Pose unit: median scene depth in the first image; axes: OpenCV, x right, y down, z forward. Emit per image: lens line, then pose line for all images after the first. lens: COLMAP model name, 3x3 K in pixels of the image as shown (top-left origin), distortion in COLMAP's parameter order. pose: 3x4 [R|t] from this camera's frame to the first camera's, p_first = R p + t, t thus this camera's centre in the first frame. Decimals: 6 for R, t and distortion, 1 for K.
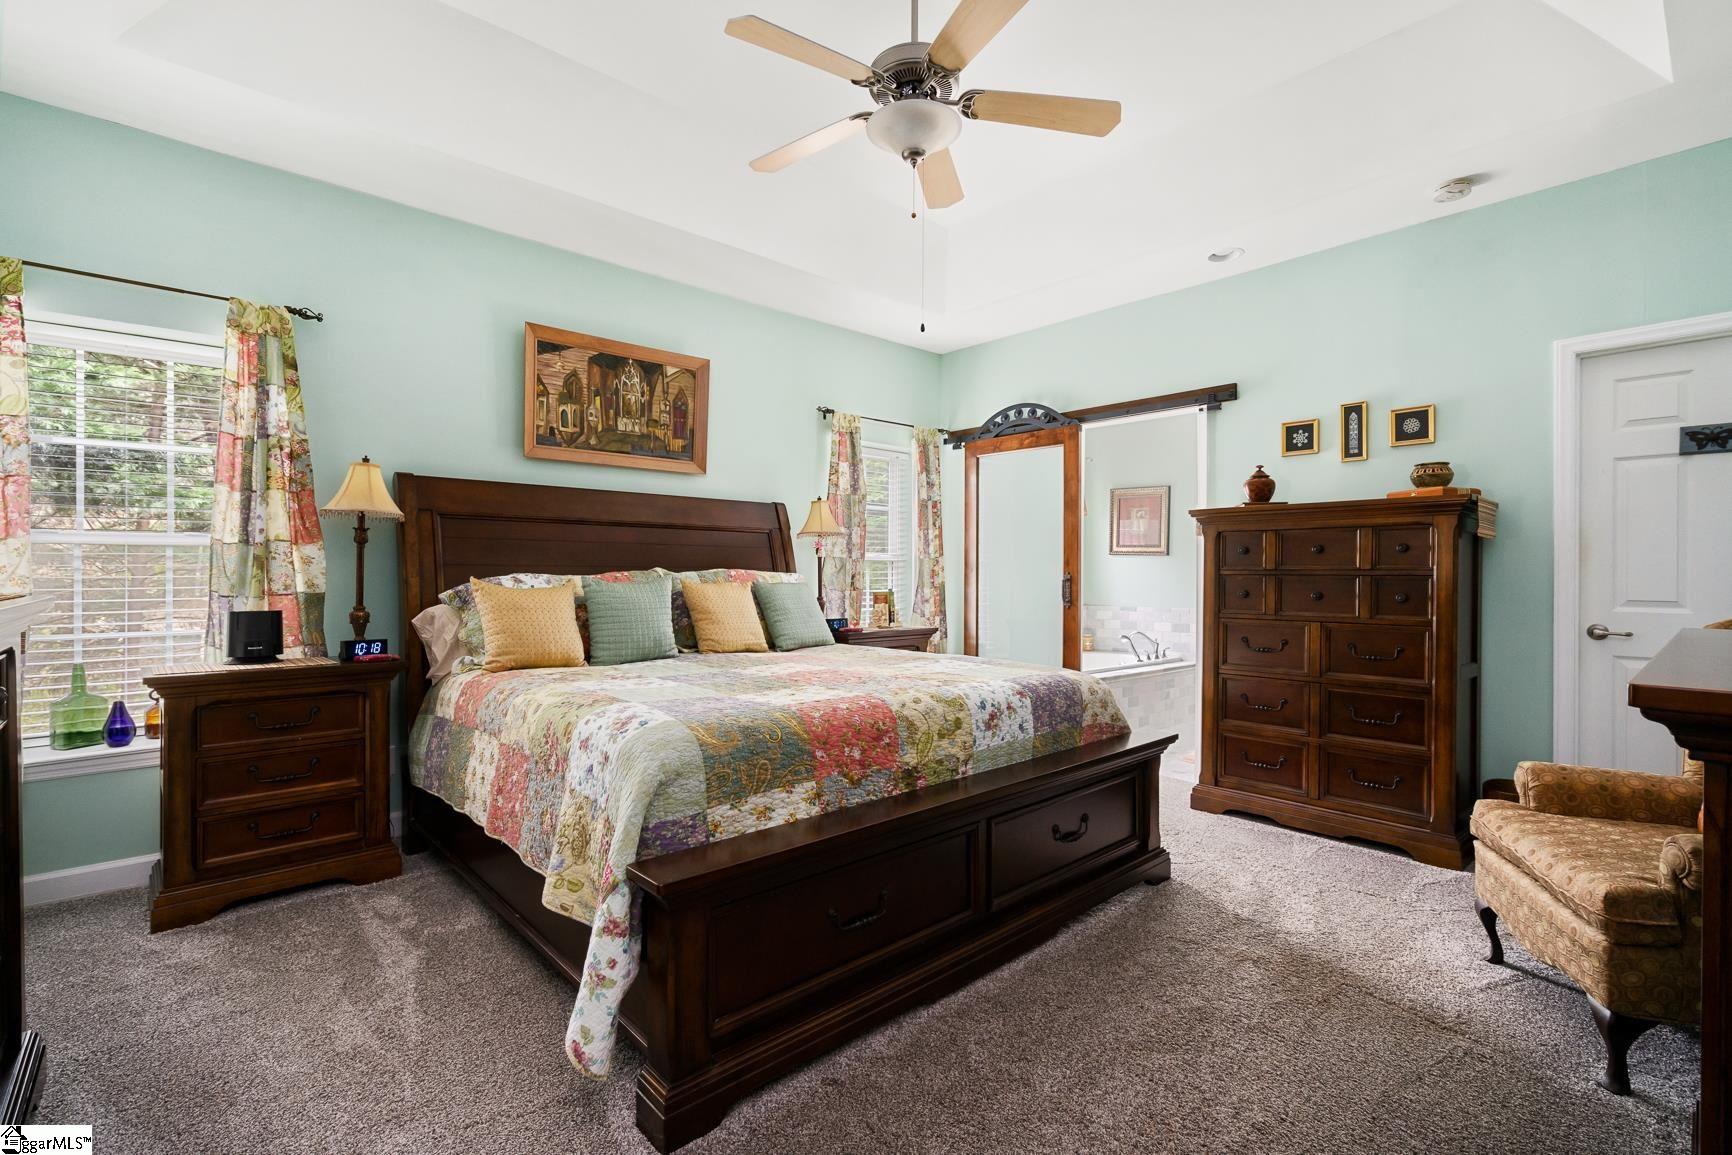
lens RADIAL K [[785.5, 0, 864.9], [0, 785.5, 579.1], [0, 0, 1]] dist [0.000209, 0.000083]
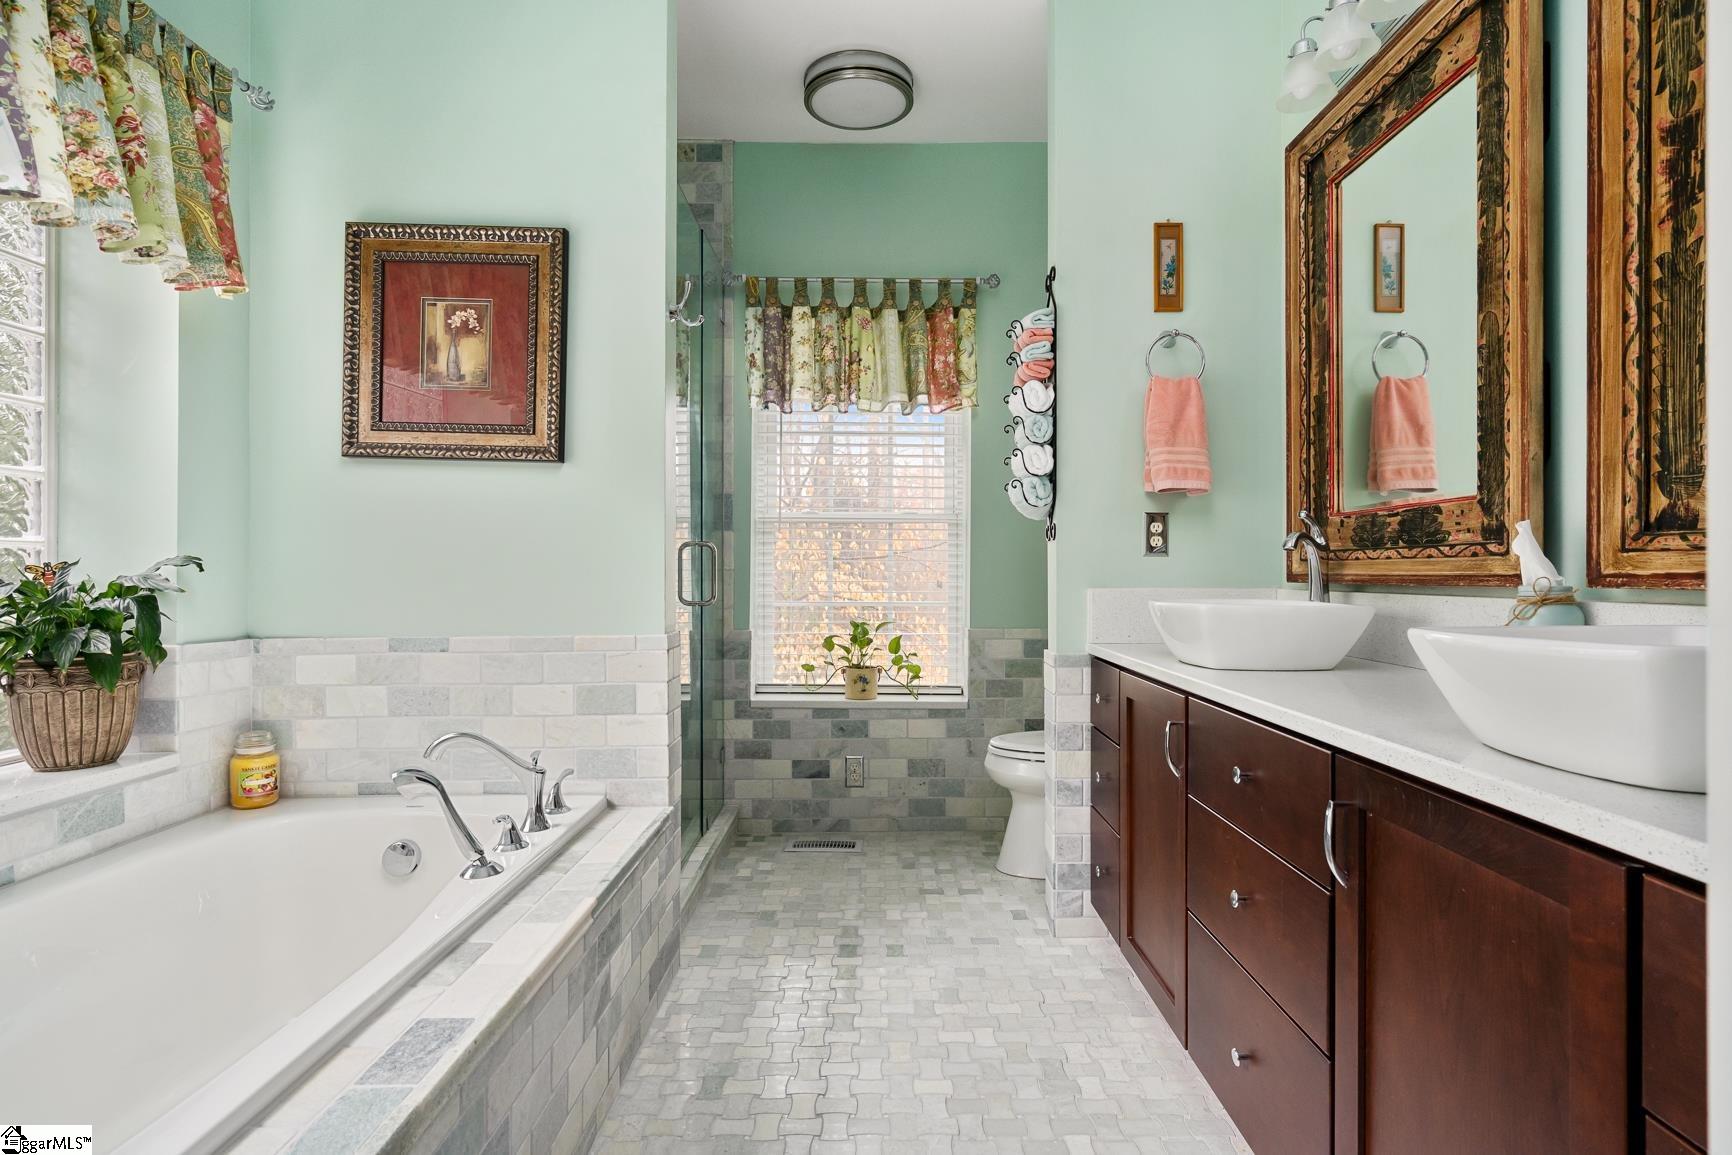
lens RADIAL K [[874.0, 0, 868.1], [0, 874.0, 575.4], [0, 0, 1]] dist [0.001685, 0.001173]
pose [[0.662882, -0.001346, 0.748722, 0.201572], [0.003062, 0.999995, -0.000913, 0.014082], [-0.748717, 0.002898, 0.662883, 0.654946]]
